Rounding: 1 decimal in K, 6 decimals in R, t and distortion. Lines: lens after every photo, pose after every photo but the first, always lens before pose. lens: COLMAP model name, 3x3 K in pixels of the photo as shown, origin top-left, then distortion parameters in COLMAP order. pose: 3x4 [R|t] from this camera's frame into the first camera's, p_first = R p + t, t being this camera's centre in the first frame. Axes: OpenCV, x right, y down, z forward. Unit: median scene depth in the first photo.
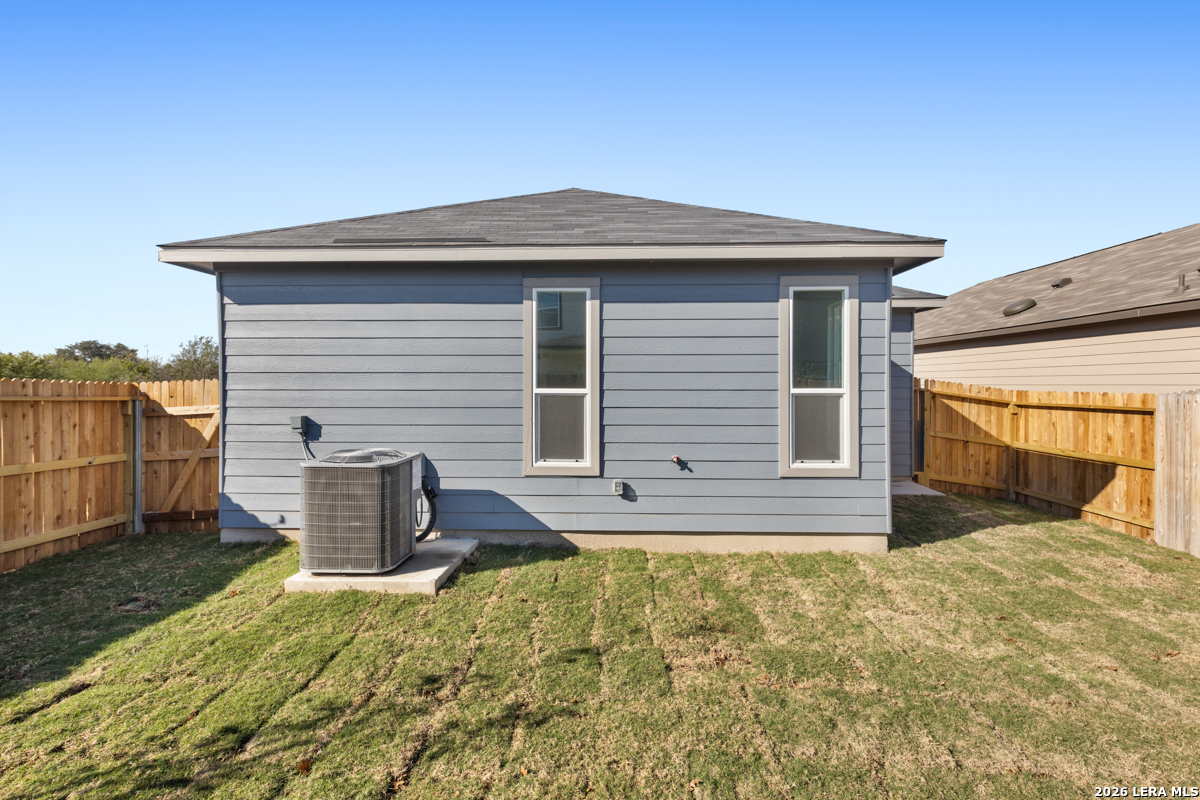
lens RADIAL K [[543.7, 0, 600.3], [0, 543.7, 389.4], [0, 0, 1]] dist [0.002251, -0.000068]
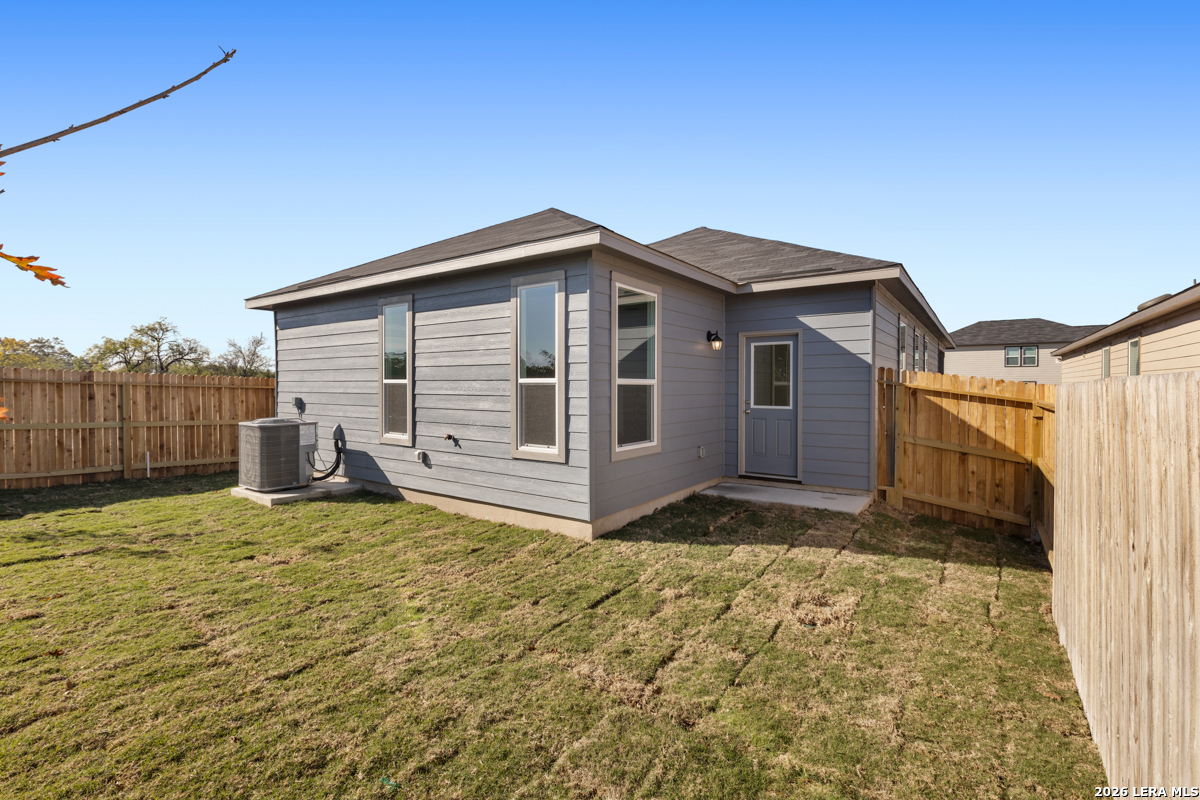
lens RADIAL K [[543.7, 0, 598.2], [0, 543.7, 392.8], [0, 0, 1]] dist [0.002251, -0.000068]
pose [[0.828962, 0.009964, -0.559216, 0.684445], [-0.006690, 0.999946, 0.007900, 0.010648], [0.559265, -0.002808, 0.828984, 0.104893]]
